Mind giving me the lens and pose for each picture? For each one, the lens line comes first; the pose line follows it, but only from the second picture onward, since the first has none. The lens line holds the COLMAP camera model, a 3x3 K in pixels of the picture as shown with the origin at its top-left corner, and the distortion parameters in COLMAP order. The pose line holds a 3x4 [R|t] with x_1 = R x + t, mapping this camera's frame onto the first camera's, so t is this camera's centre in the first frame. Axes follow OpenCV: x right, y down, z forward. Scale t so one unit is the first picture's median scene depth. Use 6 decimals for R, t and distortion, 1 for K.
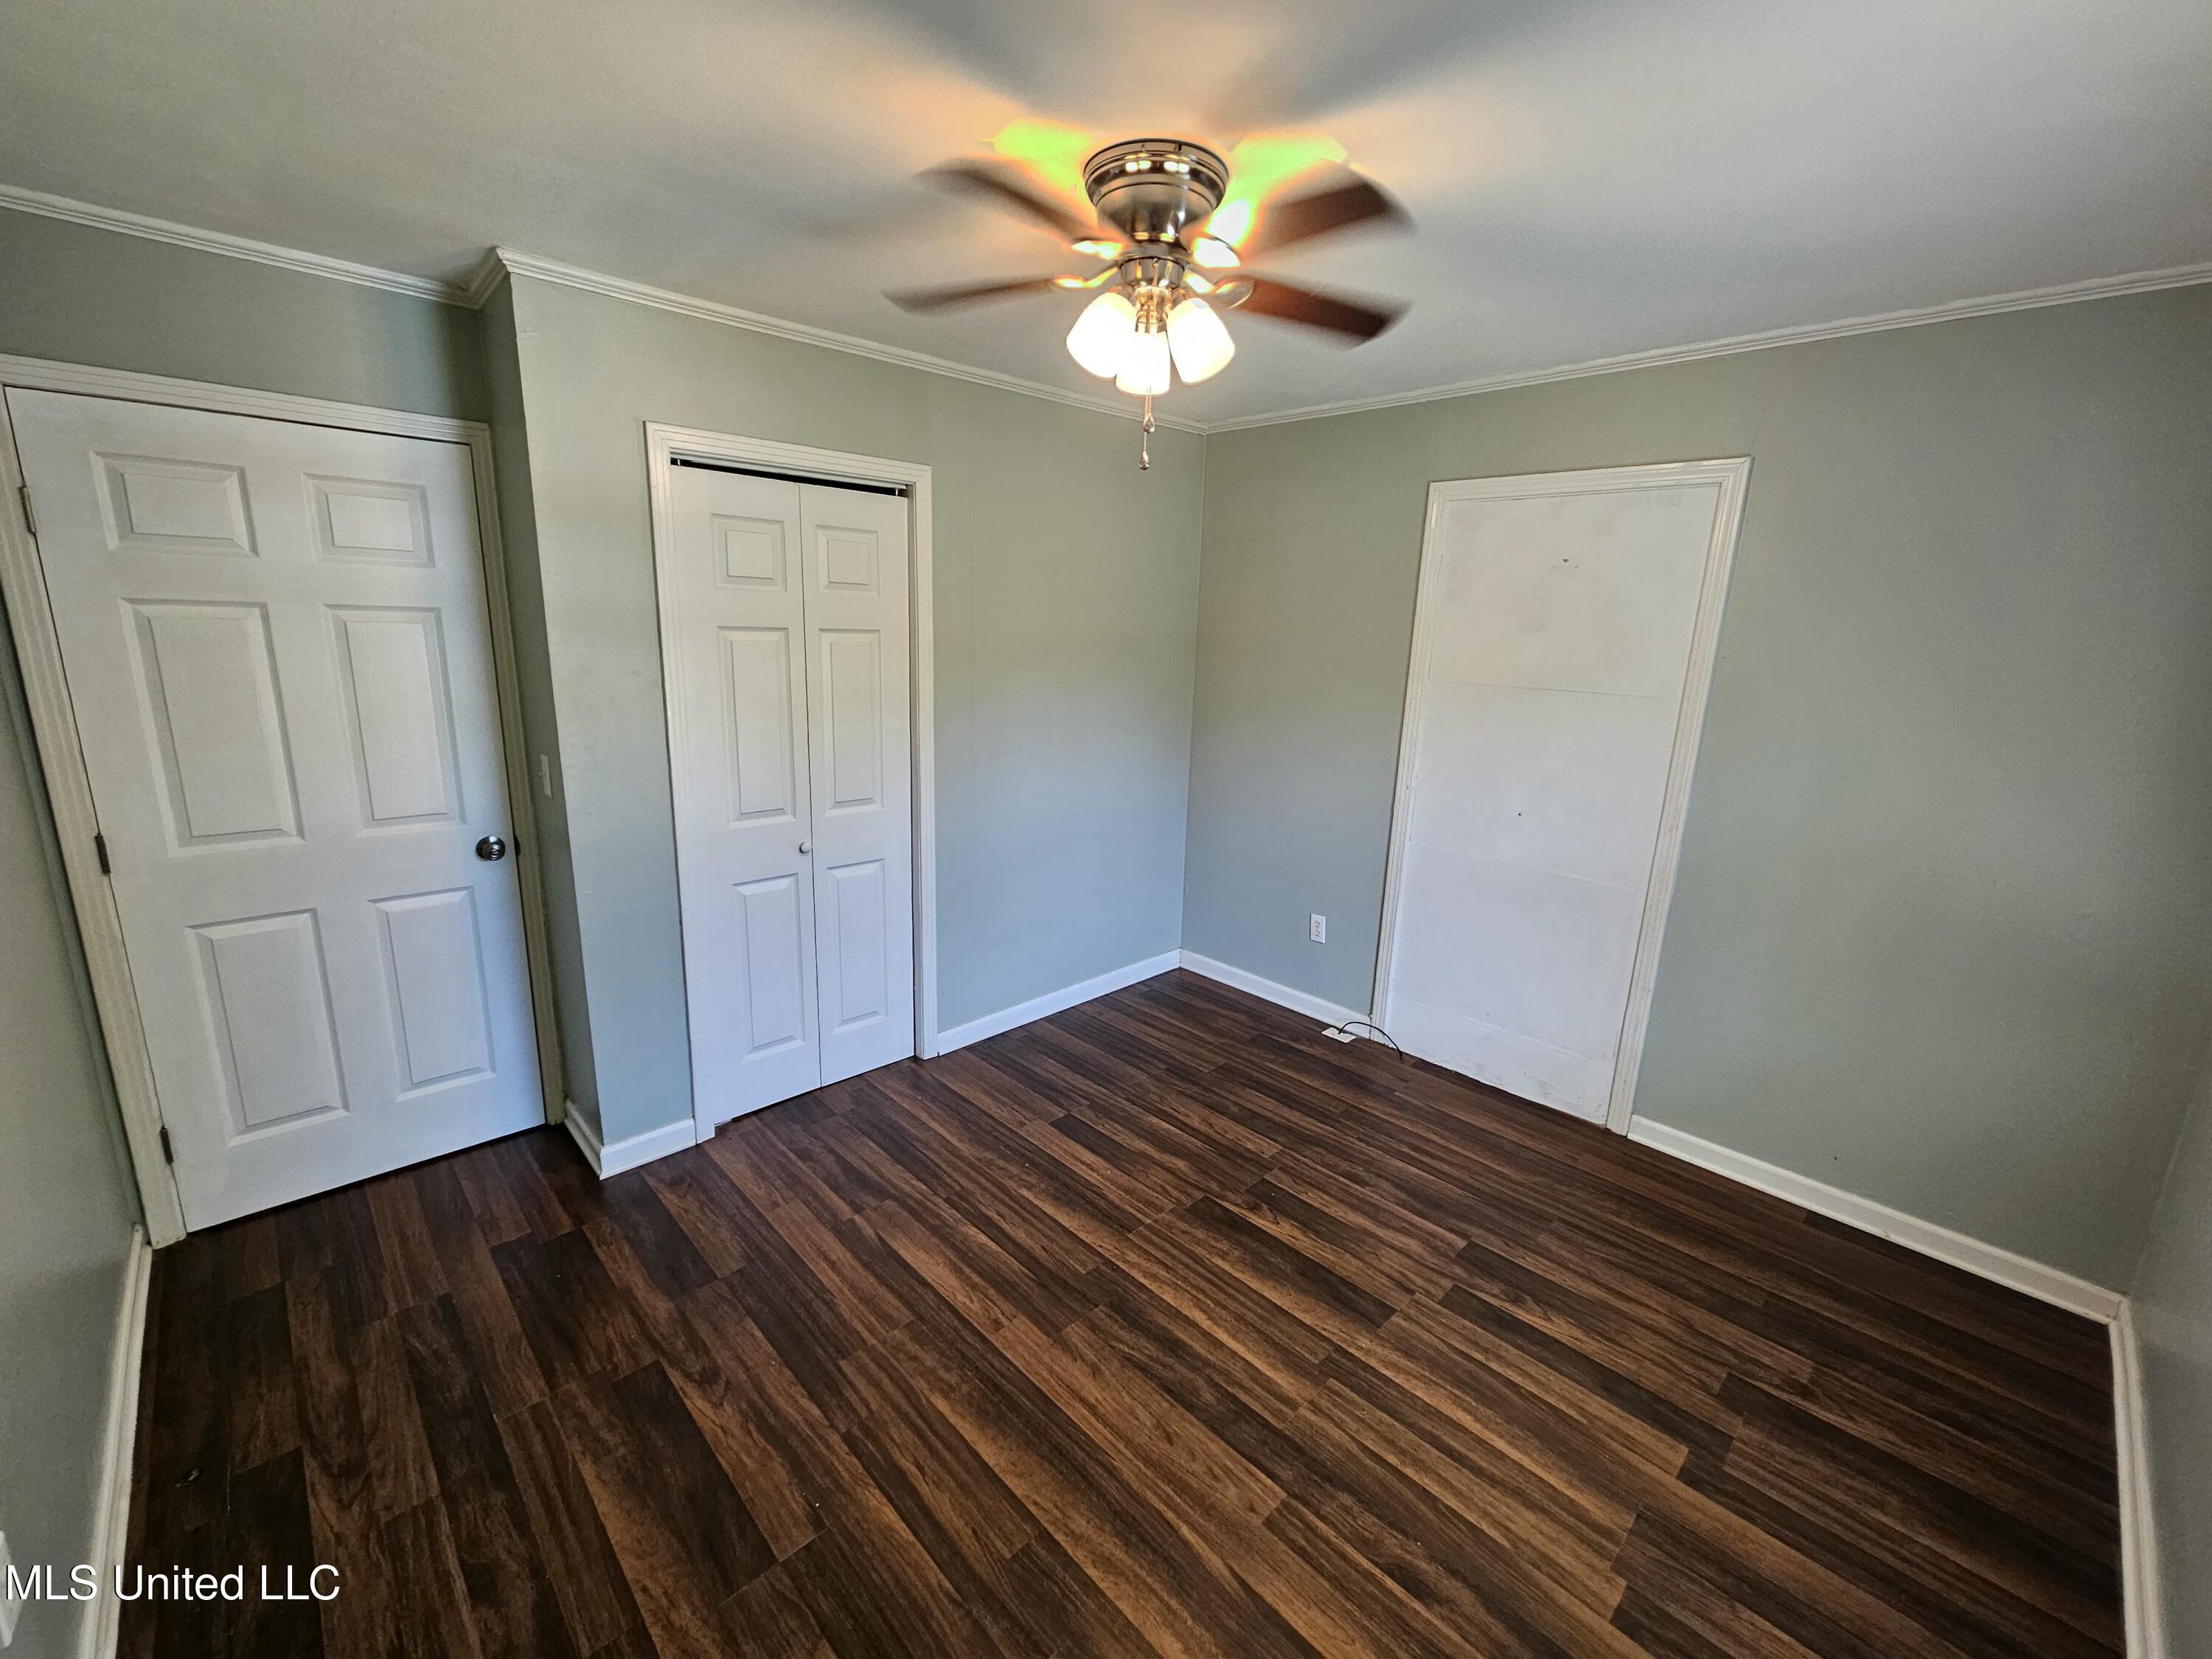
lens RADIAL K [[913.5, 0, 1120.3], [0, 913.5, 825.1], [0, 0, 1]] dist [0.002493, 0.002191]
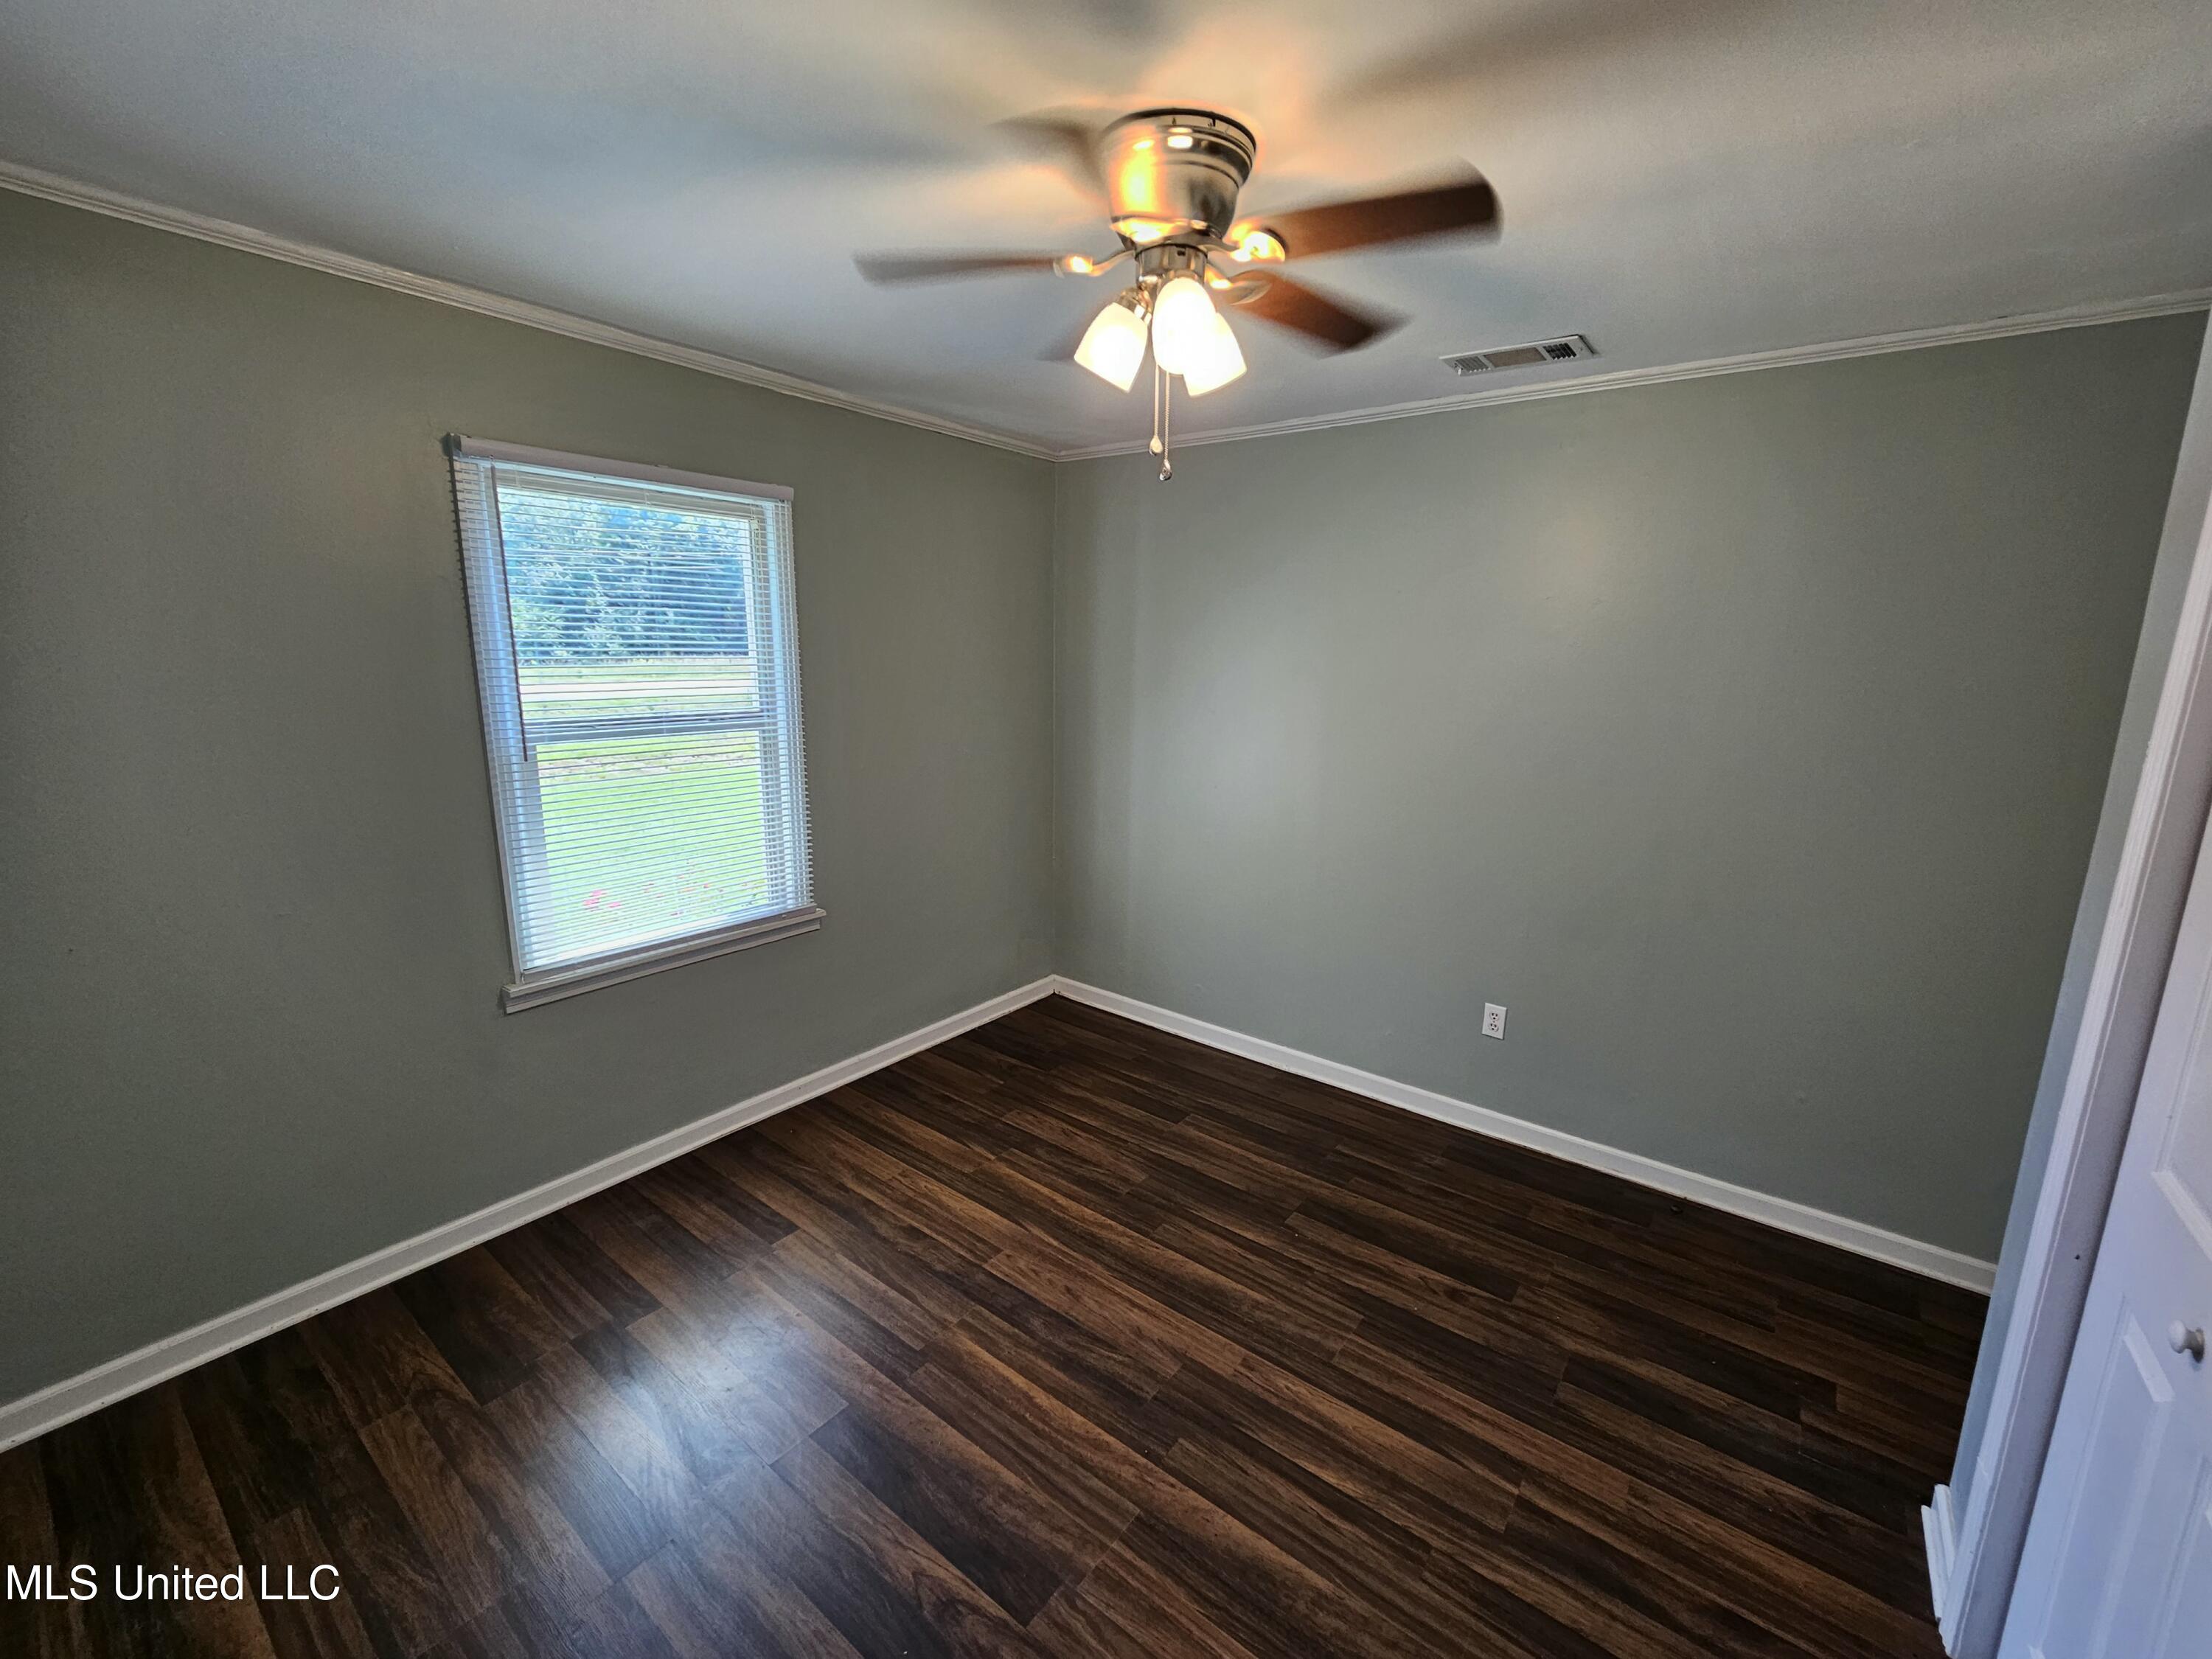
lens RADIAL K [[913.5, 0, 1154.9], [0, 913.5, 846.2], [0, 0, 1]] dist [0.002493, 0.002191]
pose [[-0.981350, -0.008872, -0.192025, 0.165197], [-0.089196, 0.905903, 0.413985, -0.377033], [0.170283, 0.423392, -0.889799, 1.686838]]
